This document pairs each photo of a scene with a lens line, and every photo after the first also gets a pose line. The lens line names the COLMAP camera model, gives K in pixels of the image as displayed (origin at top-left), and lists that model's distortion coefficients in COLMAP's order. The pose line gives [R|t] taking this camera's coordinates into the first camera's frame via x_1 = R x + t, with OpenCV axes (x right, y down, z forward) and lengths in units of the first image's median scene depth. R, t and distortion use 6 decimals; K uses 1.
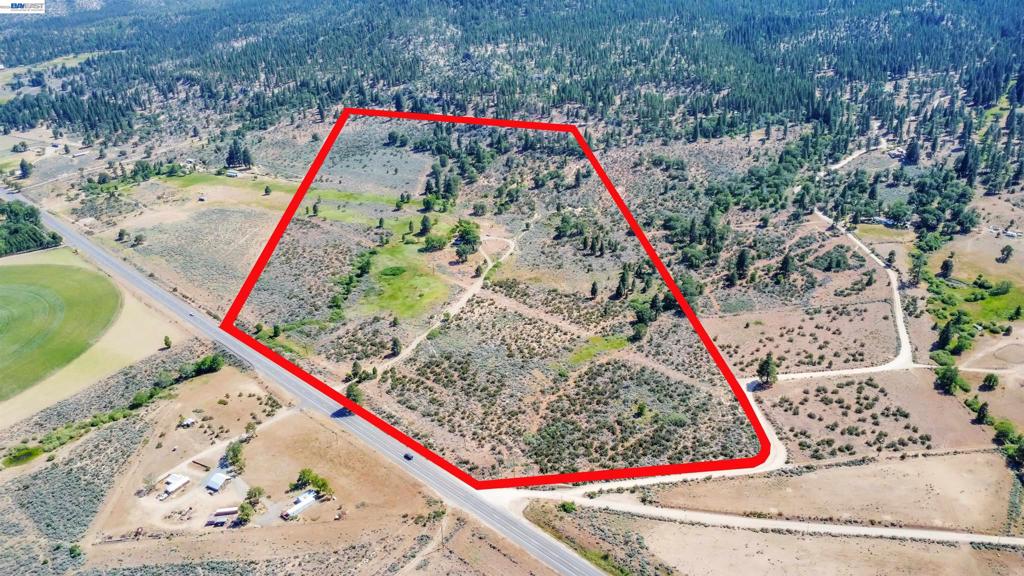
lens RADIAL K [[745.3, 0, 512.0], [0, 745.3, 288.0], [0, 0, 1]] dist [-0.015260, -0.031306]
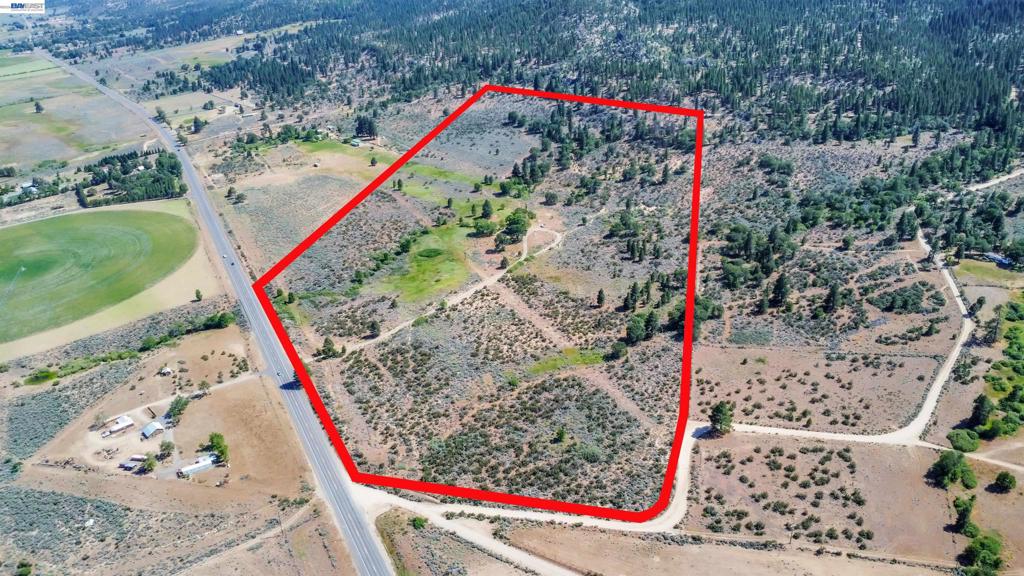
lens RADIAL K [[745.3, 0, 512.0], [0, 745.3, 288.0], [0, 0, 1]] dist [-0.015260, -0.031306]
pose [[0.948955, 0.125309, -0.289451, 0.257649], [-0.116456, 0.992051, 0.047681, -0.038762], [0.293125, -0.011539, 0.956004, 0.075206]]
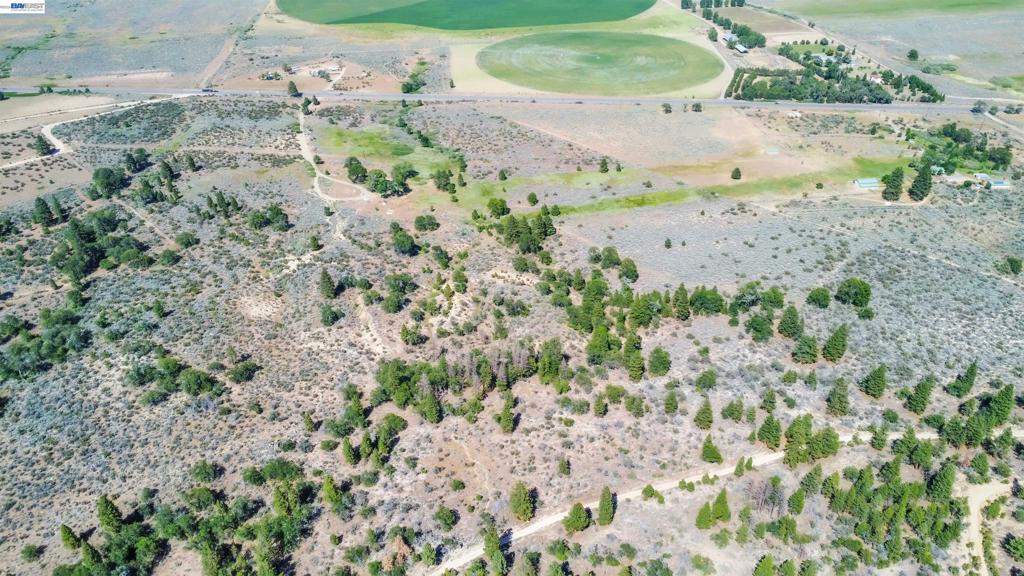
lens RADIAL K [[745.3, 0, 512.0], [0, 745.3, 288.0], [0, 0, 1]] dist [-0.015260, -0.031306]
pose [[-0.768558, 0.377284, -0.516697, 0.364312], [-0.238033, 0.581014, 0.778308, -0.820438], [0.593851, 0.721166, -0.356736, 1.714683]]
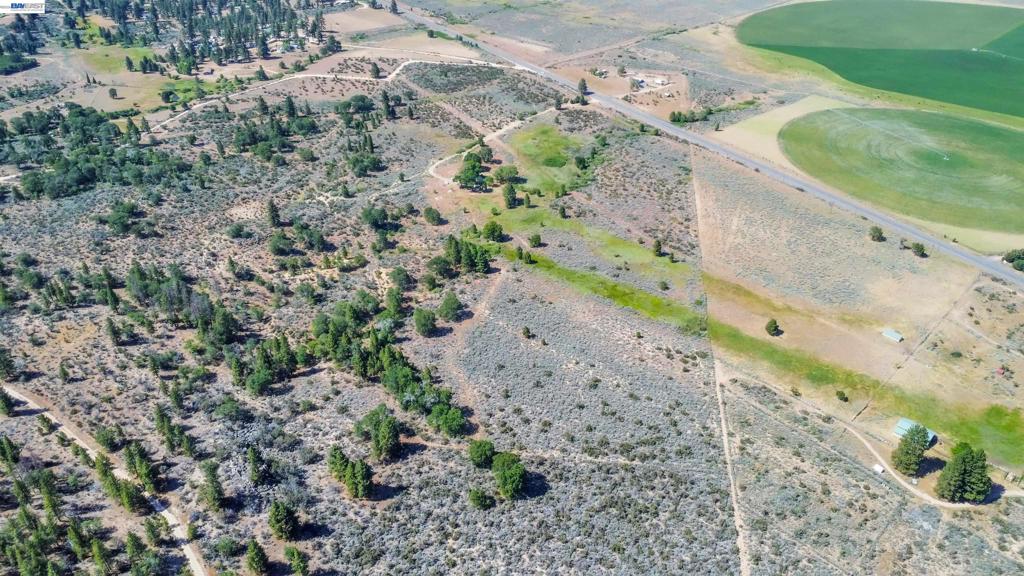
lens RADIAL K [[745.3, 0, 512.0], [0, 745.3, 288.0], [0, 0, 1]] dist [-0.015260, -0.031306]
pose [[-0.971786, -0.094912, 0.215926, -0.368846], [0.127600, 0.558383, 0.819712, -0.852425], [-0.198370, 0.824136, -0.530518, 1.833547]]
